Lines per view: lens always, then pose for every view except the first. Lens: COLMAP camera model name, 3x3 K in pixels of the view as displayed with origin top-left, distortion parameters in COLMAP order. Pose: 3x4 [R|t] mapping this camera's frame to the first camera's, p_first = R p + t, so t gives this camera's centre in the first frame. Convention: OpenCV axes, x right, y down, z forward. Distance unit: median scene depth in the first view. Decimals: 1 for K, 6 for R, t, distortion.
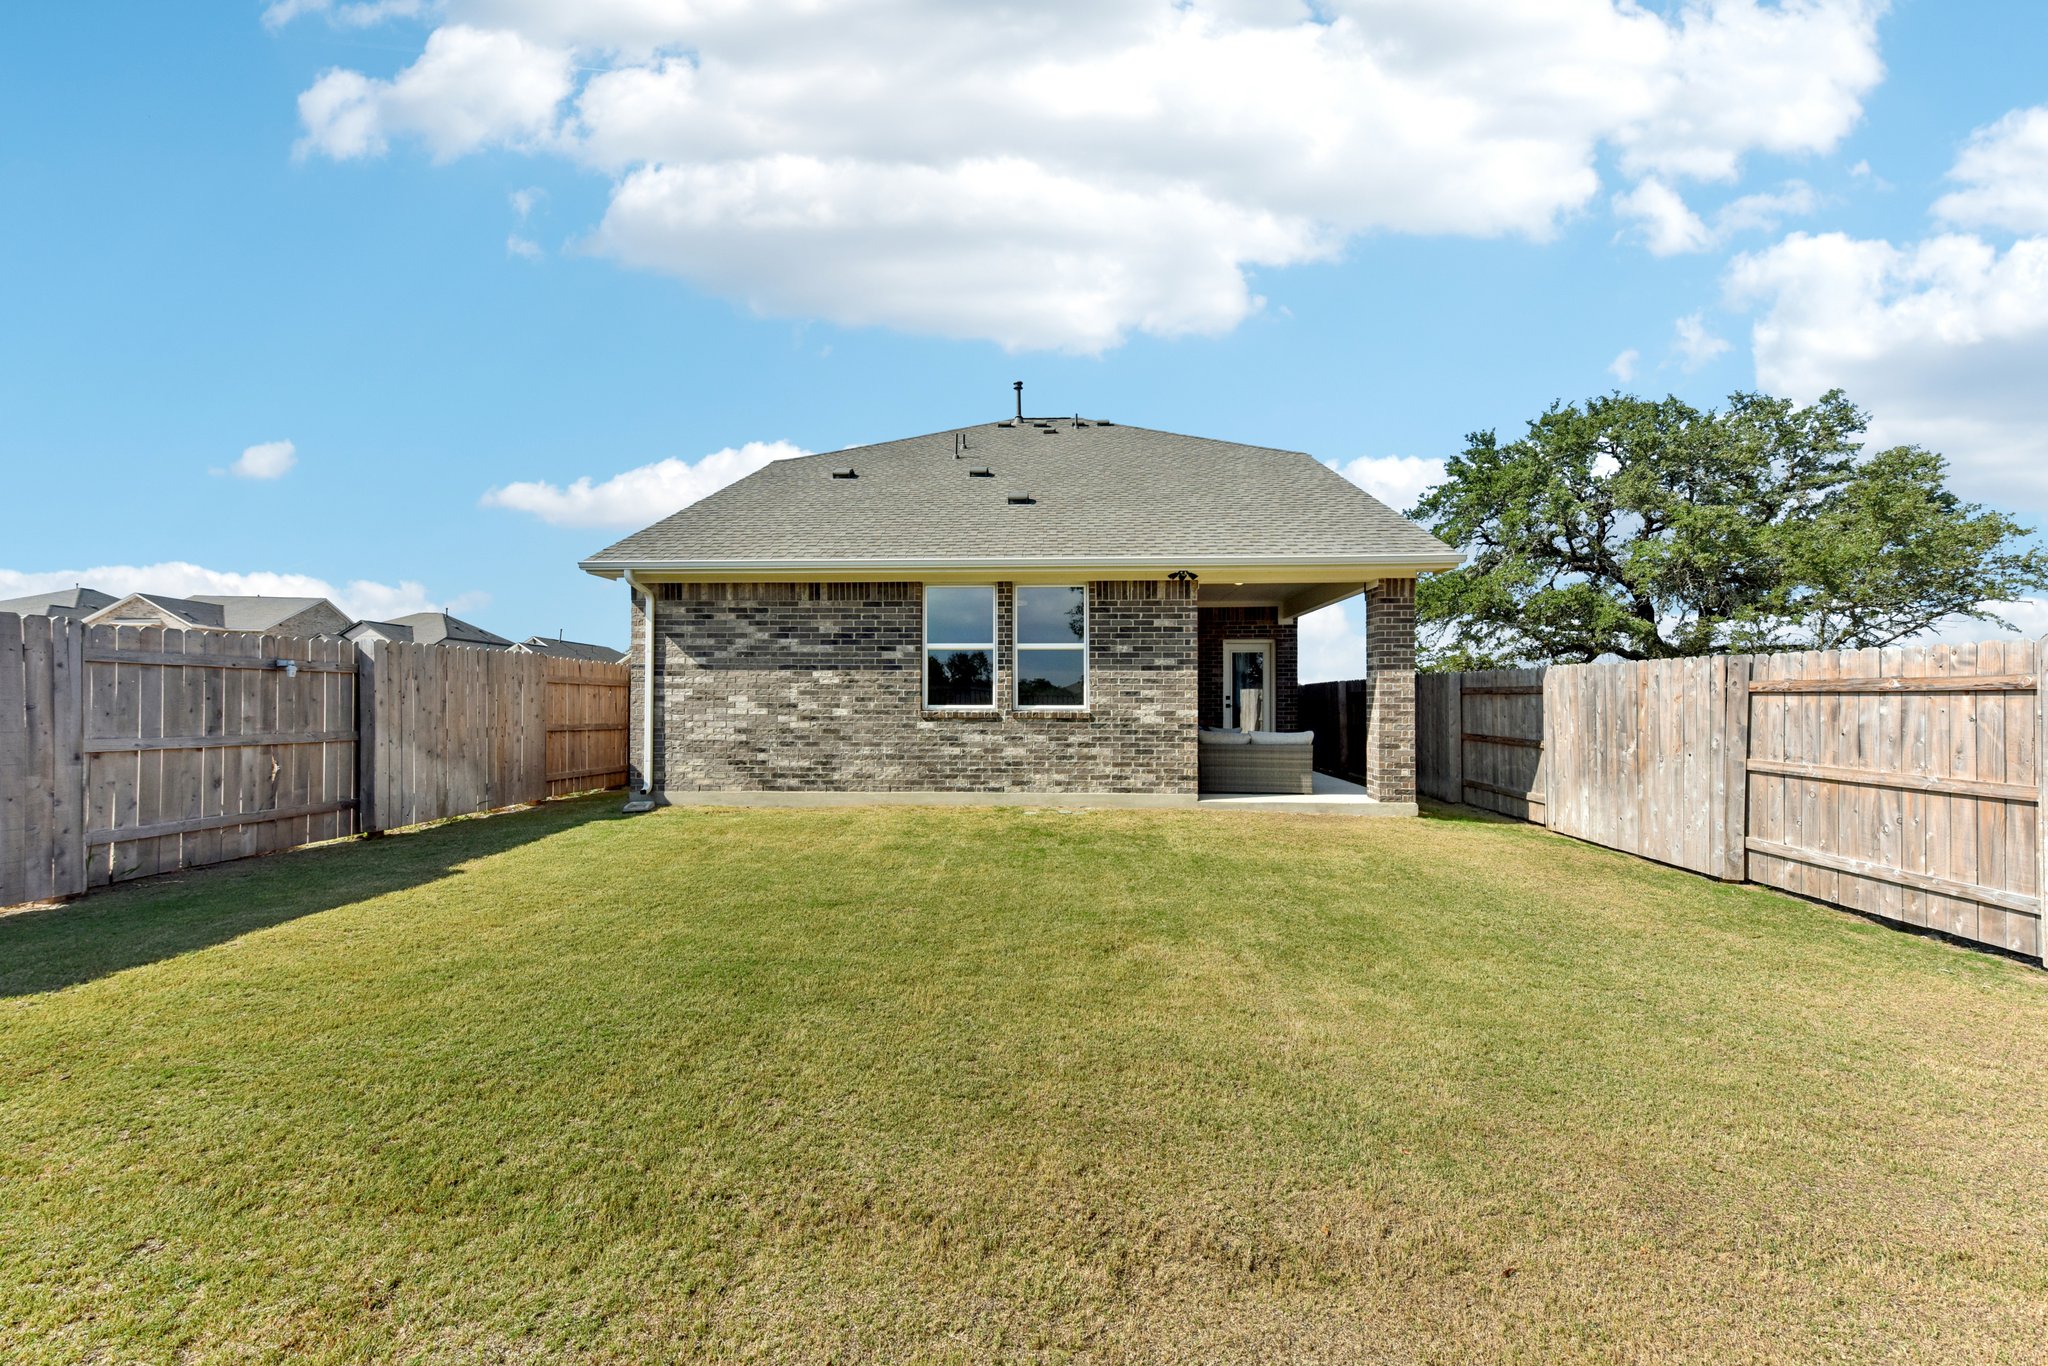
lens RADIAL K [[799.7, 0, 1032.7], [0, 799.7, 686.7], [0, 0, 1]] dist [0.032306, -0.002370]
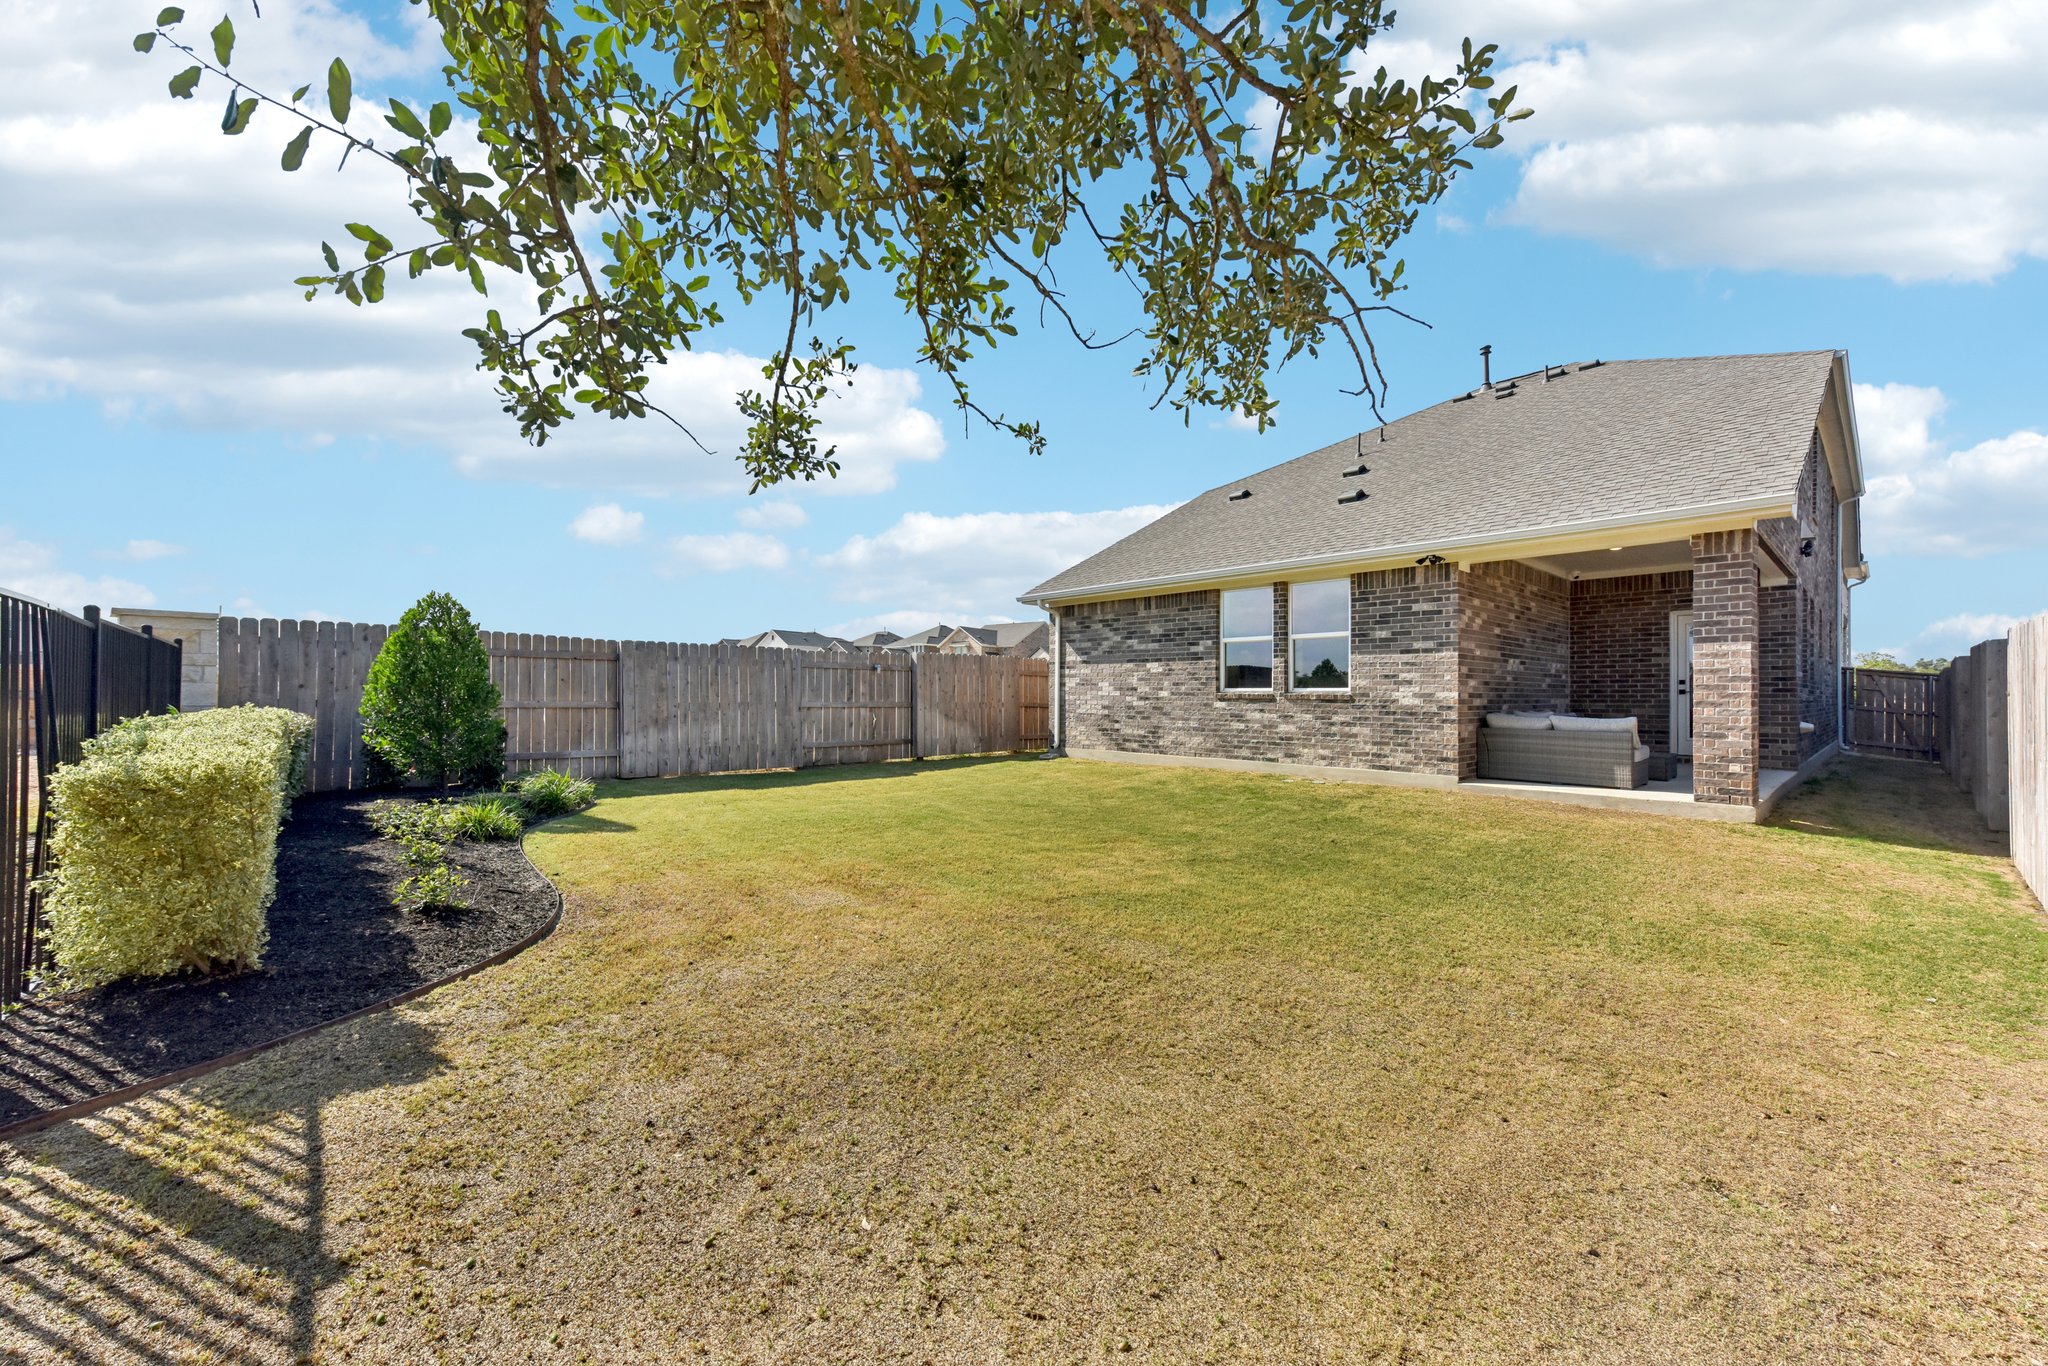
lens RADIAL K [[799.7, 0, 1027.1], [0, 799.7, 688.3], [0, 0, 1]] dist [0.032306, -0.002370]
pose [[0.713517, -0.003960, -0.700627, 0.522665], [0.009620, 0.999945, 0.004145, 0.015222], [0.700572, -0.009698, 0.713516, -0.091399]]
